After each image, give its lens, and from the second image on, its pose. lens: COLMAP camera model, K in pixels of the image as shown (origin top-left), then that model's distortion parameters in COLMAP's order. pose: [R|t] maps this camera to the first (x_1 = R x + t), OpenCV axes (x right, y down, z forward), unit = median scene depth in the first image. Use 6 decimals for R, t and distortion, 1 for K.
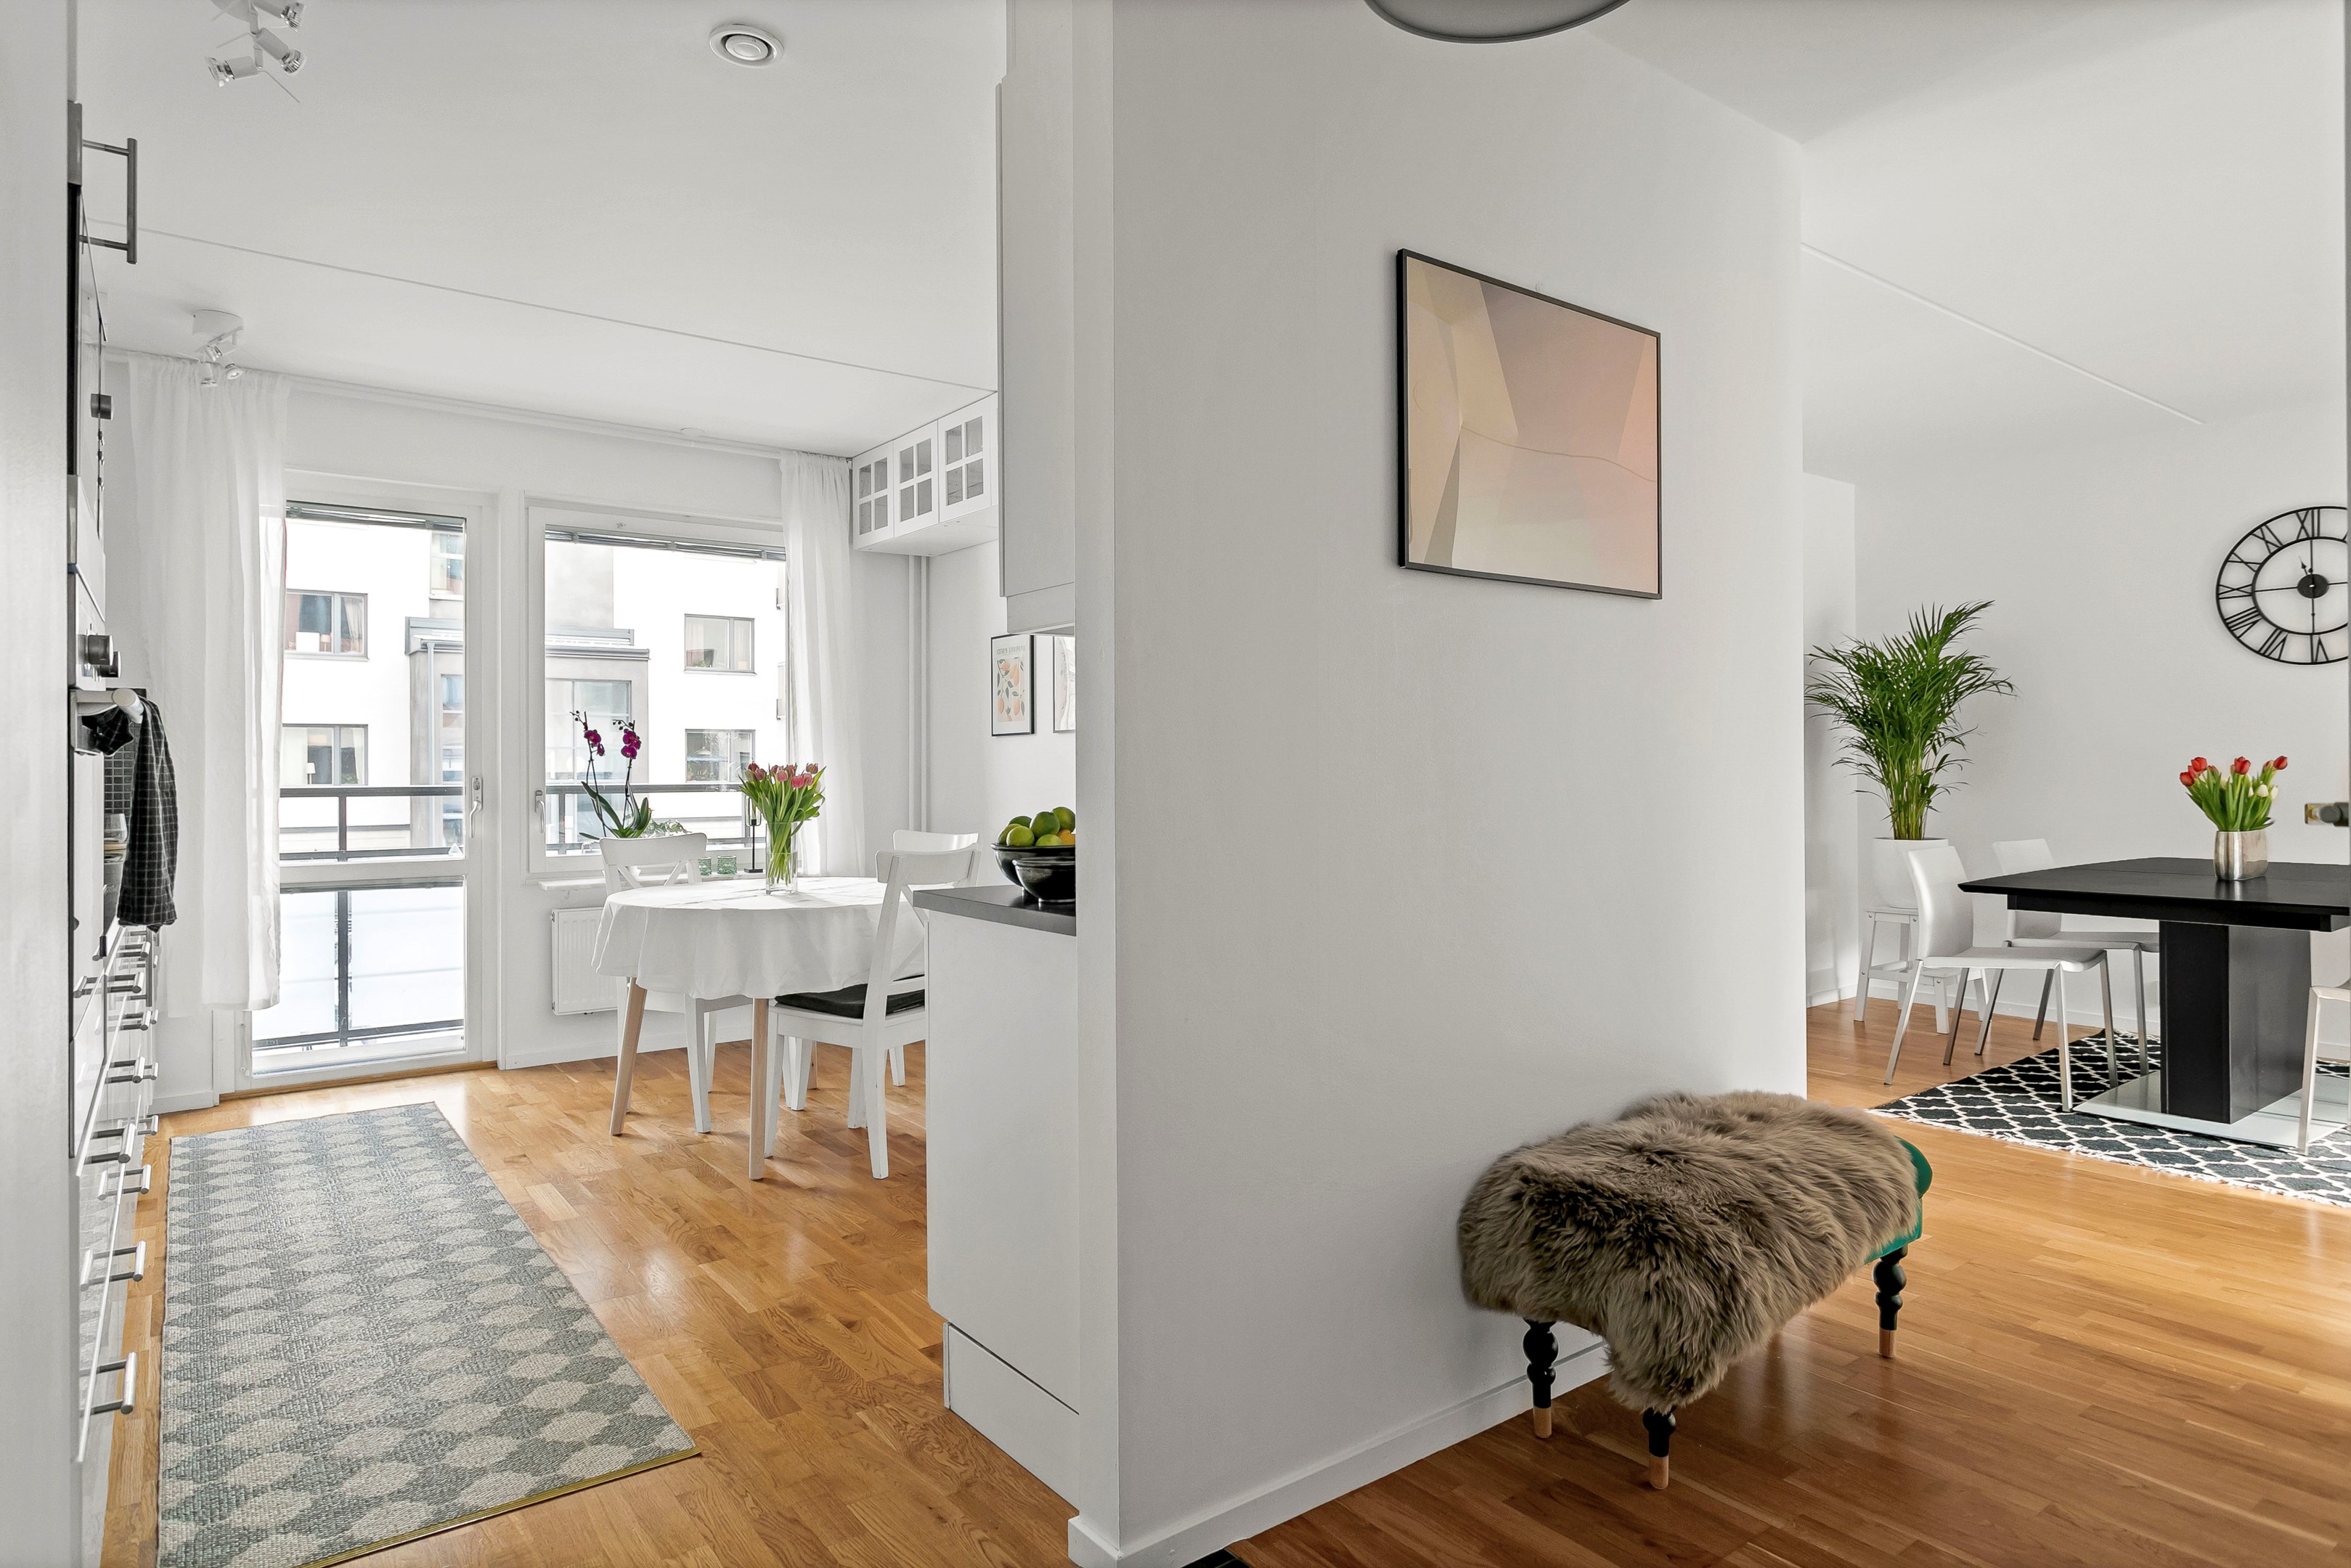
lens RADIAL K [[1347.0, 0, 1169.3], [0, 1347.0, 762.8], [0, 0, 1]] dist [-0.005751, 0.004956]
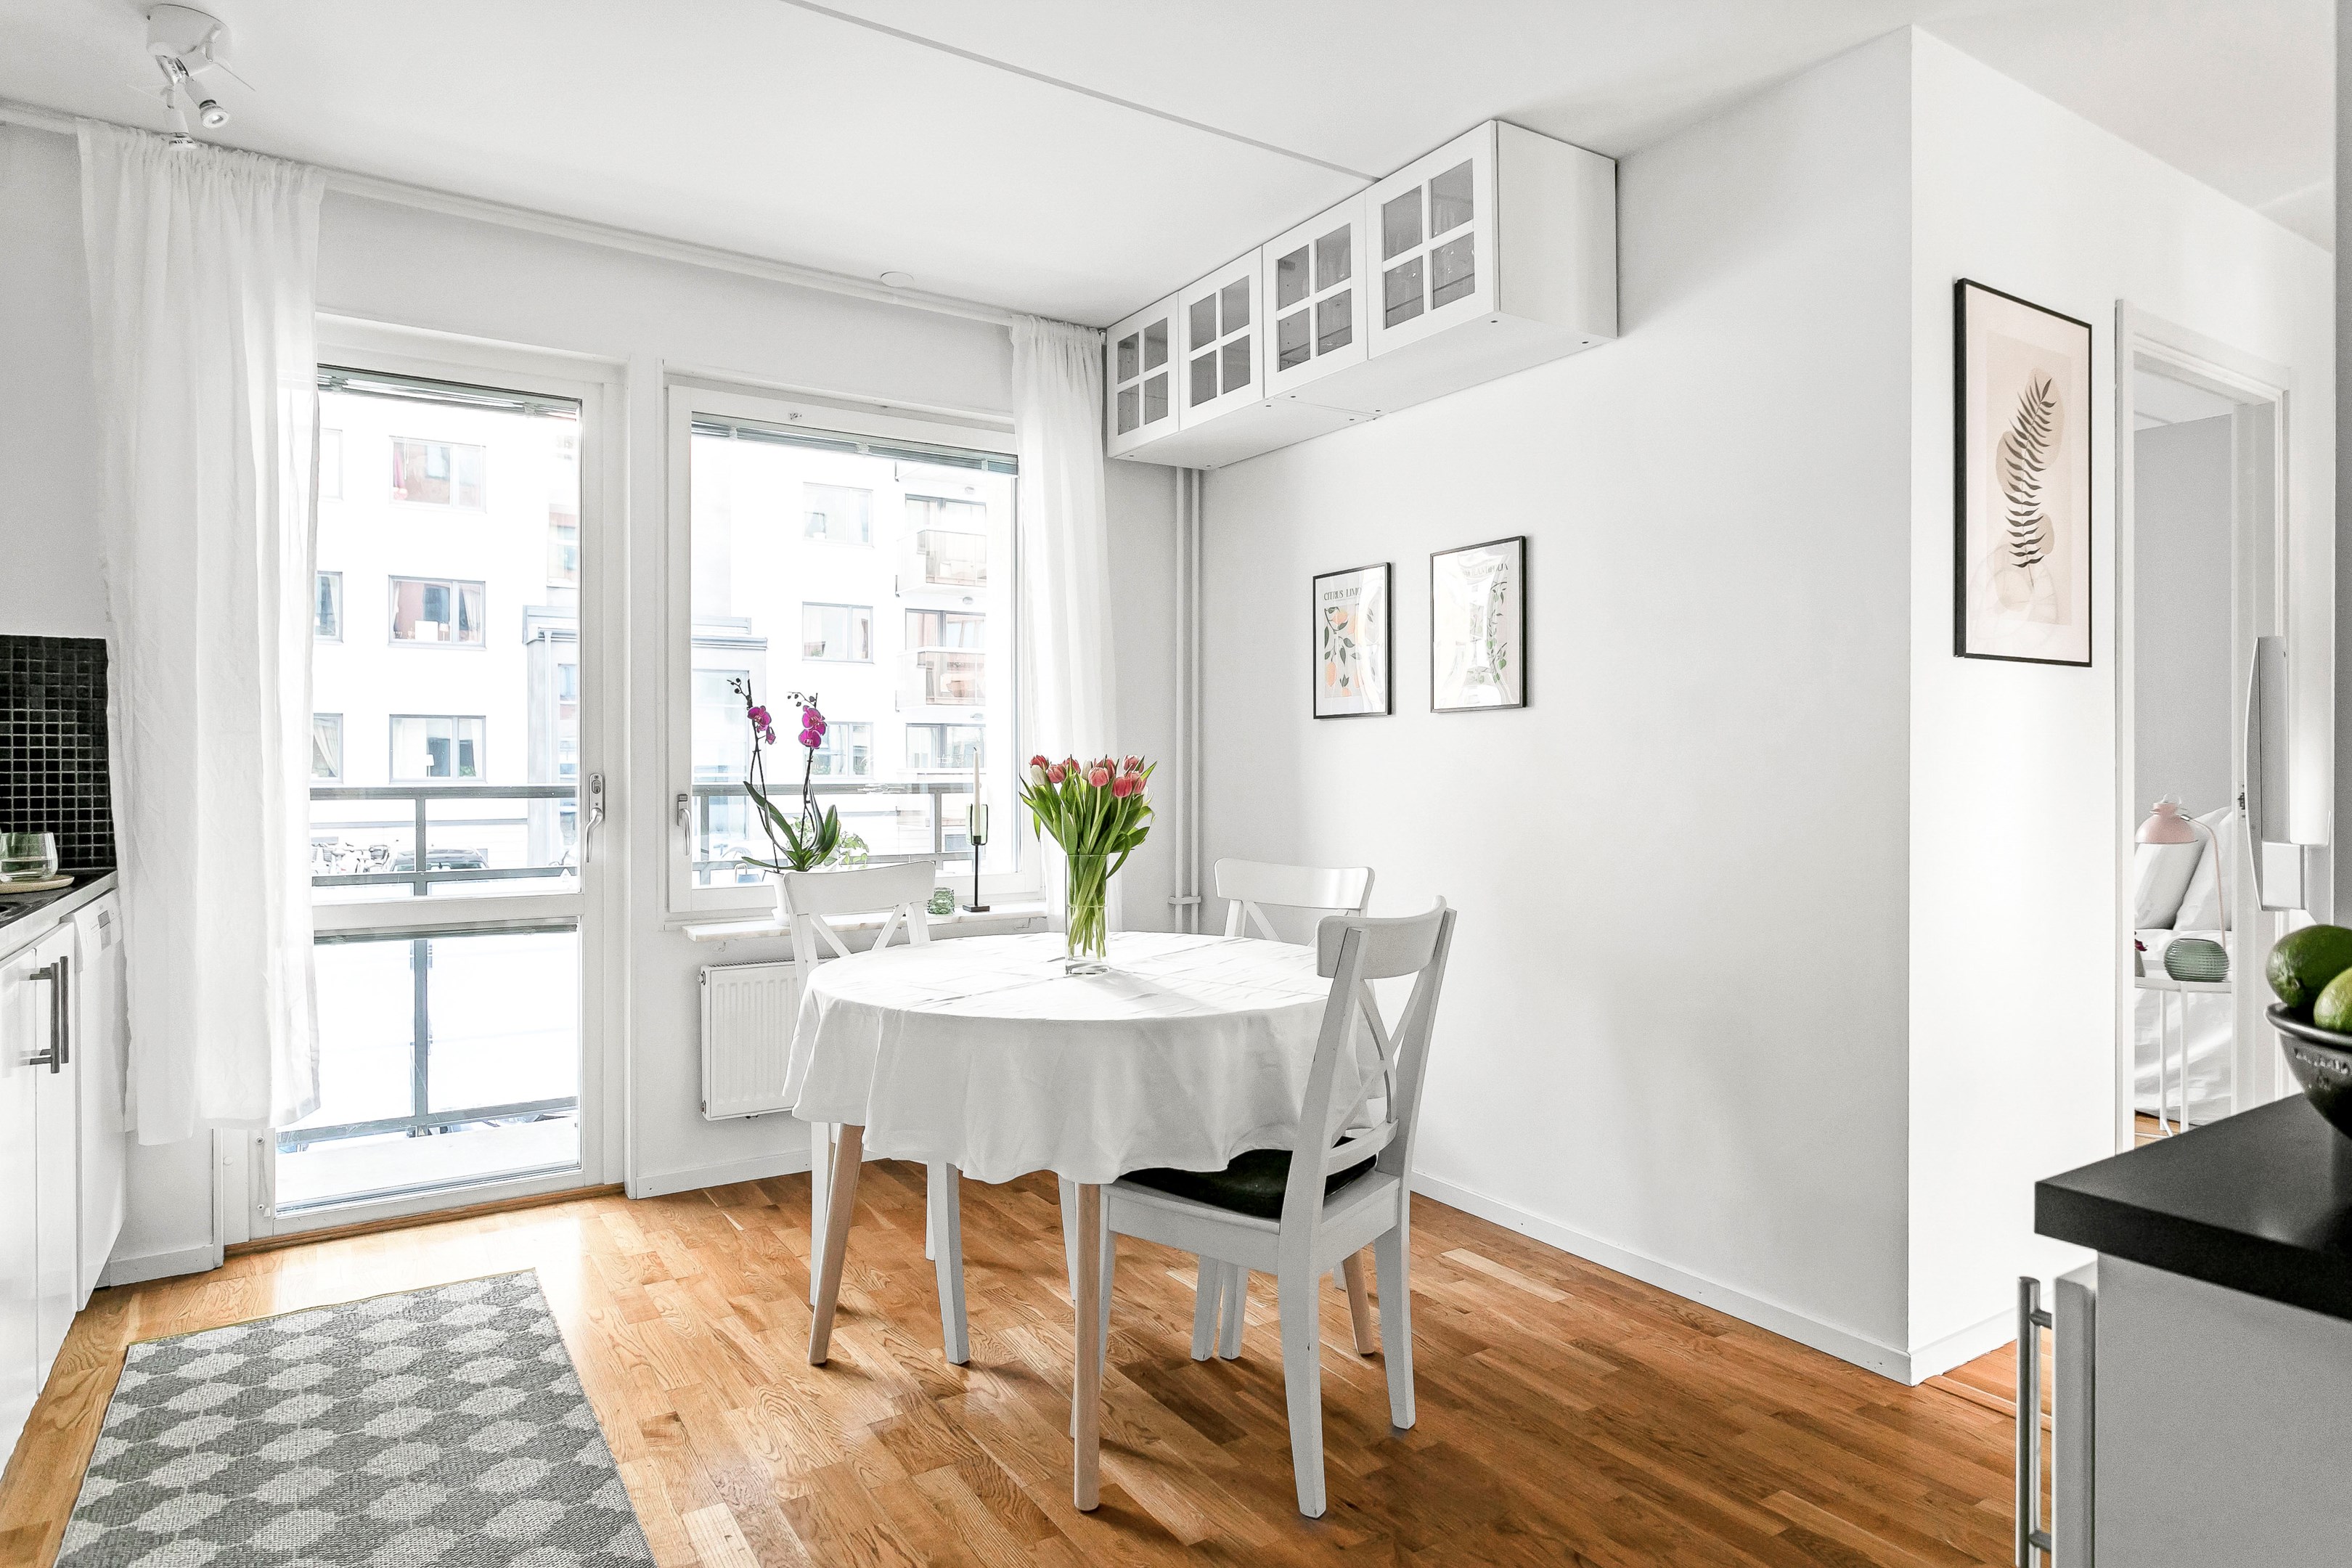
lens RADIAL K [[1347.7, 0, 1177.8], [0, 1347.7, 773.0], [0, 0, 1]] dist [-0.005751, 0.004956]
pose [[0.997825, 0.005308, -0.065699, -0.167688], [-0.004600, 0.999930, 0.010936, 0.000975], [0.065753, -0.010610, 0.997780, 0.323076]]
